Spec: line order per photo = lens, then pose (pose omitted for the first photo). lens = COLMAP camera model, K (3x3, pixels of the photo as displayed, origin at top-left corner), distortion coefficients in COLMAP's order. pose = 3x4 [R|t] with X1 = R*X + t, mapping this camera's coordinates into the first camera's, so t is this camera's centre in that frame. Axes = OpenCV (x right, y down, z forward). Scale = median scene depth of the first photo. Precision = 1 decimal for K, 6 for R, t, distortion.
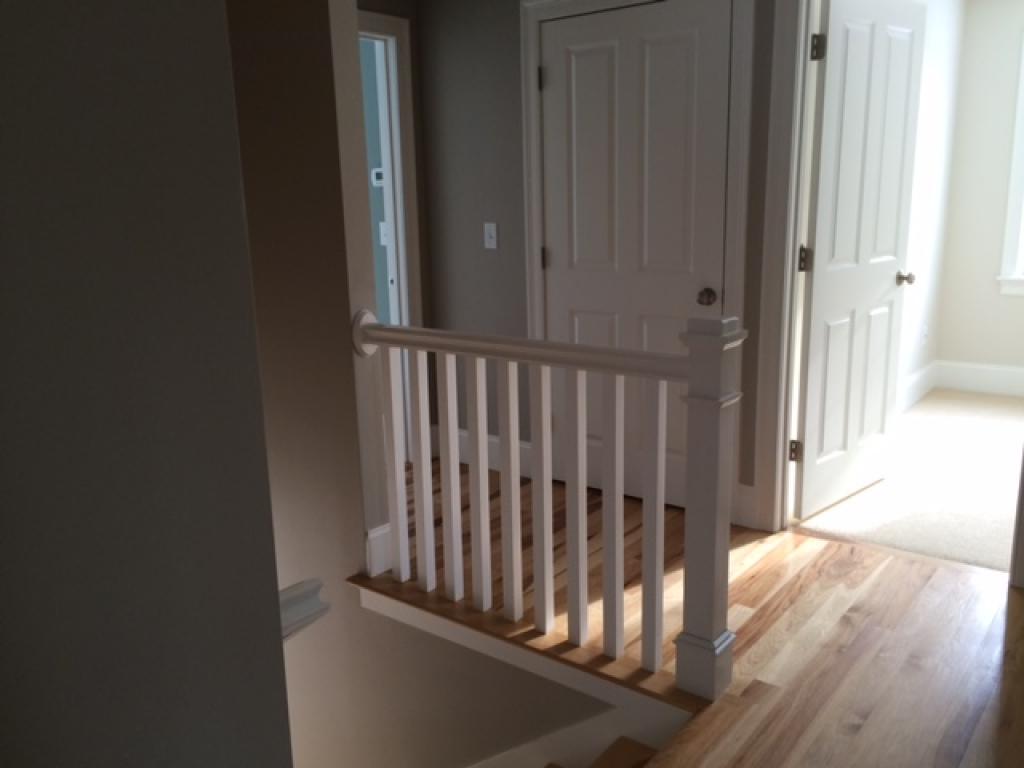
lens RADIAL K [[876.5, 0, 512.0], [0, 876.5, 384.0], [0, 0, 1]] dist [0.060749, -0.072584]
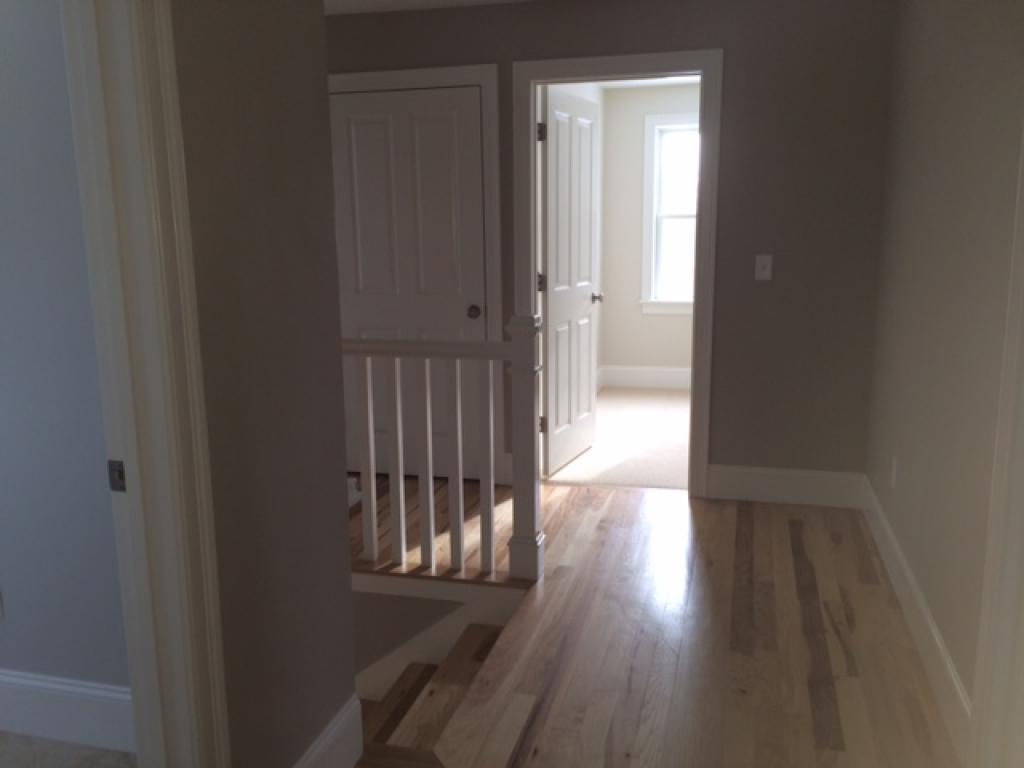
lens RADIAL K [[876.5, 0, 512.0], [0, 876.5, 384.0], [0, 0, 1]] dist [0.060749, -0.072584]
pose [[0.921008, -0.055068, 0.385633, -0.254107], [0.074169, 0.996638, -0.034819, 0.062433], [-0.382419, 0.060671, 0.921995, -0.242100]]
